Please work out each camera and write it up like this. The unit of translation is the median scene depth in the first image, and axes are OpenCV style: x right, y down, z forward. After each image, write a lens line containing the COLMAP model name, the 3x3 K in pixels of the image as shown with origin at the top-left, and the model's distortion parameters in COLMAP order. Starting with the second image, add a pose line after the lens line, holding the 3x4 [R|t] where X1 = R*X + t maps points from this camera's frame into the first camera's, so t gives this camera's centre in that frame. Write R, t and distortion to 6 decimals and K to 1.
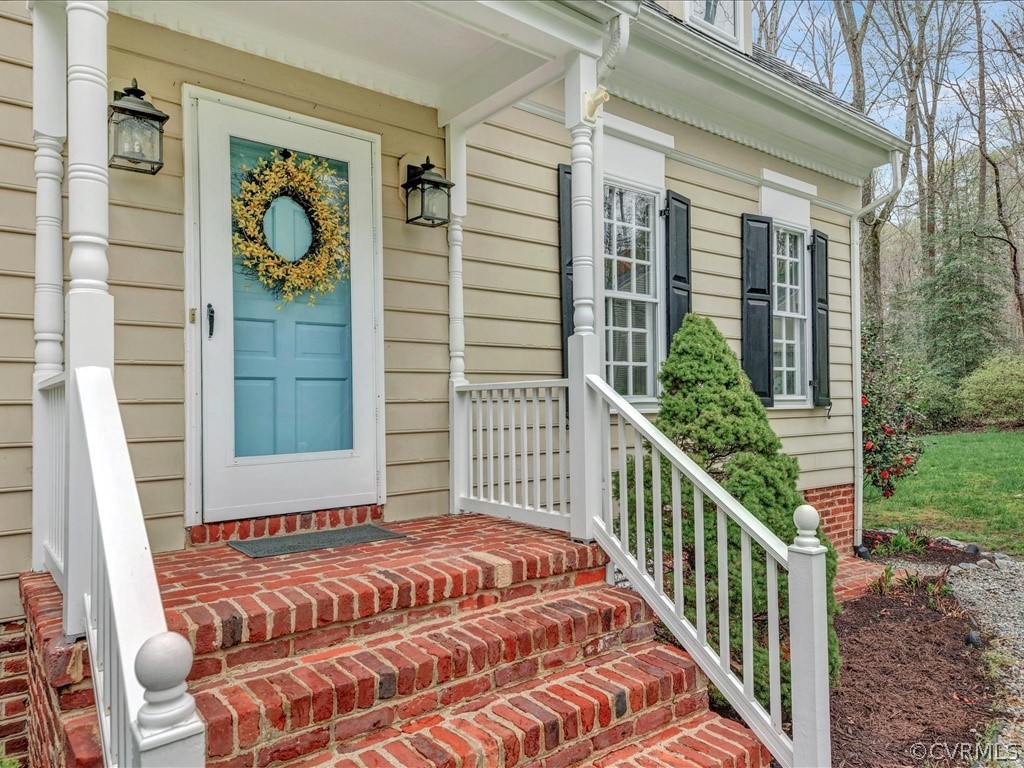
lens RADIAL K [[685.4, 0, 506.9], [0, 685.4, 390.9], [0, 0, 1]] dist [0.007049, 0.000610]
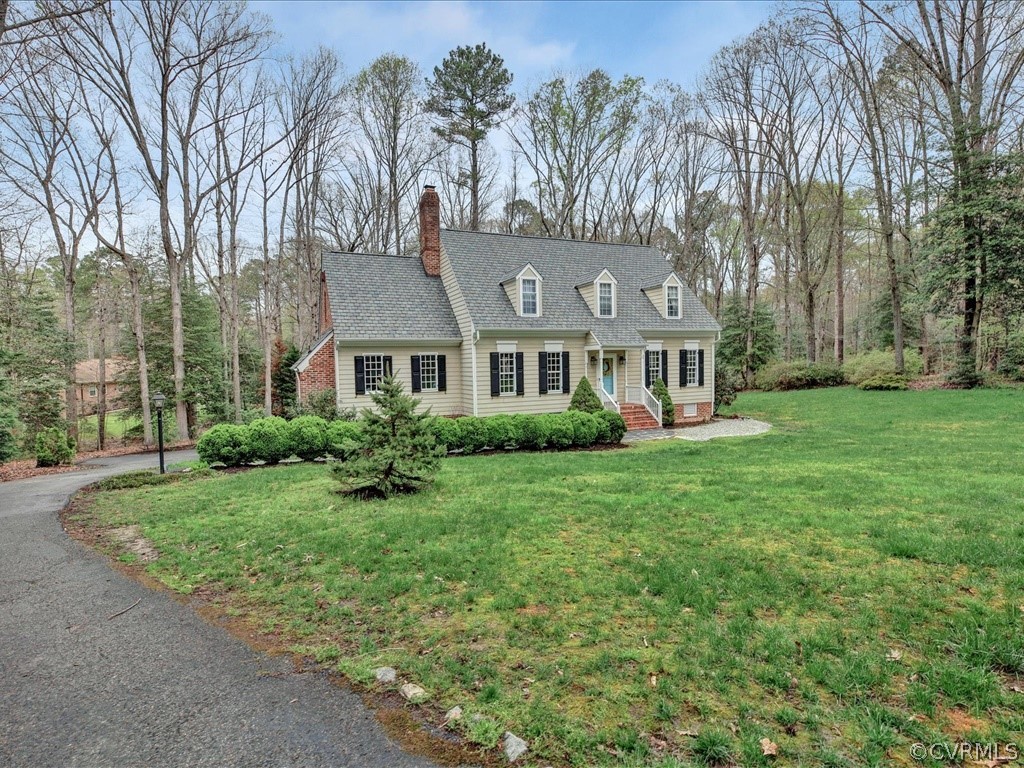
lens RADIAL K [[531.1, 0, 515.8], [0, 531.1, 377.2], [0, 0, 1]] dist [0.010254, -0.001213]
pose [[0.974614, 0.000960, -0.223889, 0.046457], [0.011688, 0.998409, 0.055162, -0.429227], [0.223586, -0.056378, 0.973052, -4.849215]]
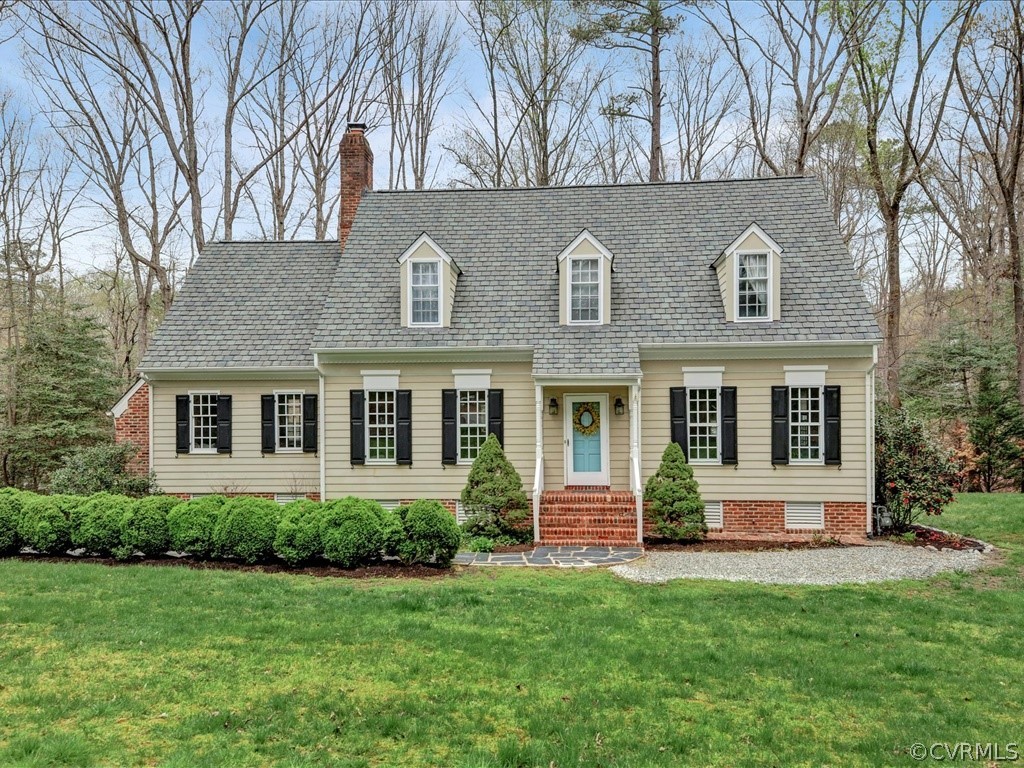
lens RADIAL K [[851.6, 0, 507.3], [0, 851.6, 387.8], [0, 0, 1]] dist [0.069159, -0.001186]
pose [[0.734004, -0.004120, -0.679133, 2.610450], [0.011768, 0.999909, 0.006653, -0.422624], [0.679044, -0.012875, 0.733985, -2.881431]]
